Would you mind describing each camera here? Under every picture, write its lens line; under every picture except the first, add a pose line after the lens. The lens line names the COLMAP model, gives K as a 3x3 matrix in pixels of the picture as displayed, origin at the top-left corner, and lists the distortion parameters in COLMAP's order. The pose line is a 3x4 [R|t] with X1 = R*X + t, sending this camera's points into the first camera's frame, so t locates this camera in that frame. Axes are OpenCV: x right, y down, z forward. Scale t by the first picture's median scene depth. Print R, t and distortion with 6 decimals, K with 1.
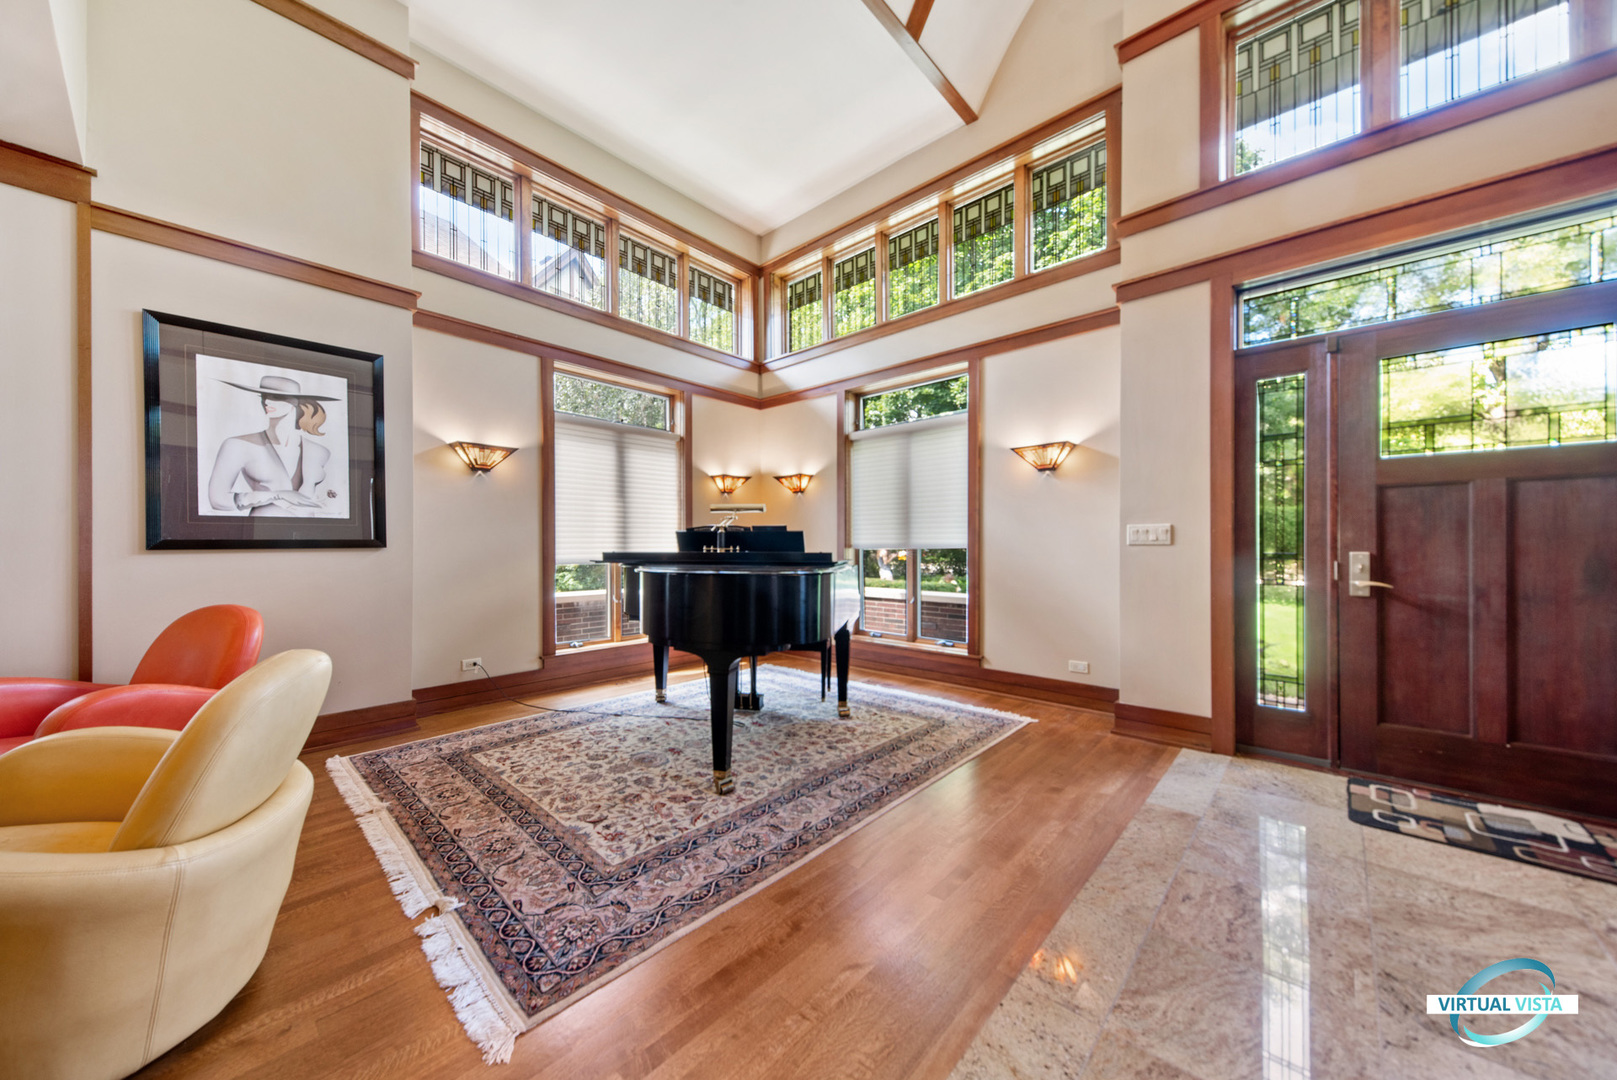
lens RADIAL K [[572.0, 0, 803.1], [0, 572.0, 541.8], [0, 0, 1]] dist [0.008835, -0.004268]
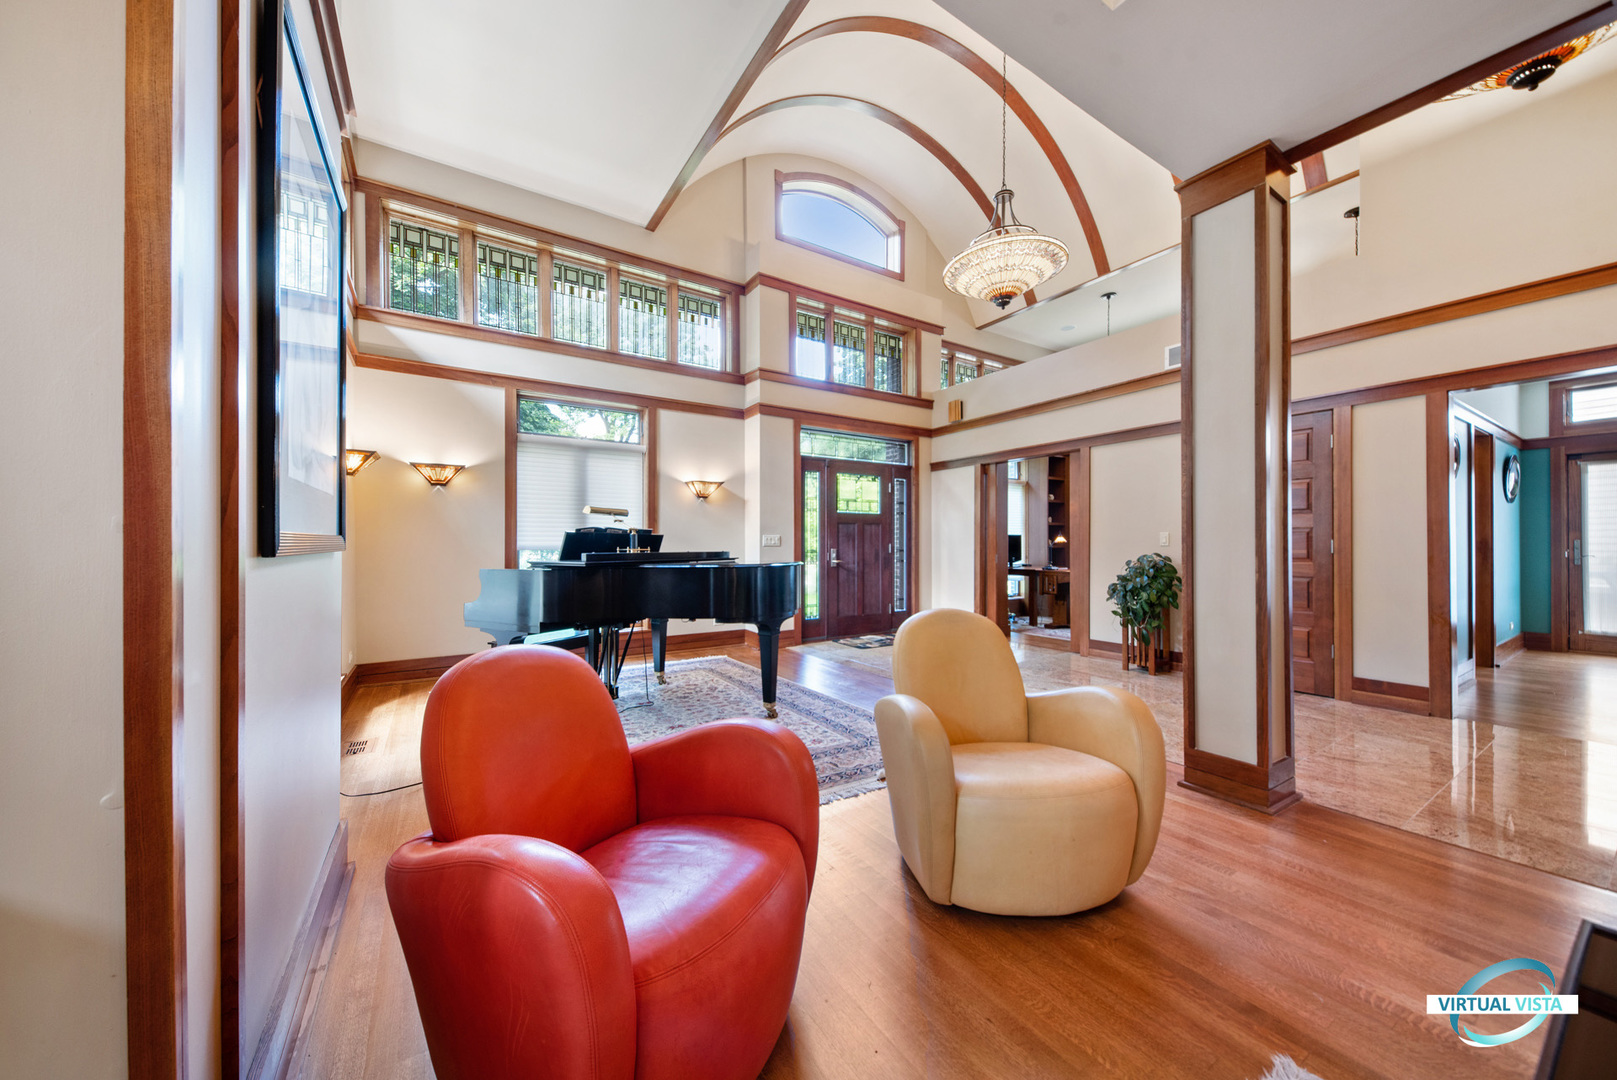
lens RADIAL K [[572.0, 0, 798.7], [0, 572.0, 544.9], [0, 0, 1]] dist [0.008835, -0.004268]
pose [[0.254535, 0.005000, 0.967051, -1.219852], [-0.003225, 0.999985, -0.004321, 0.009823], [-0.967058, -0.002019, 0.254547, 0.460125]]
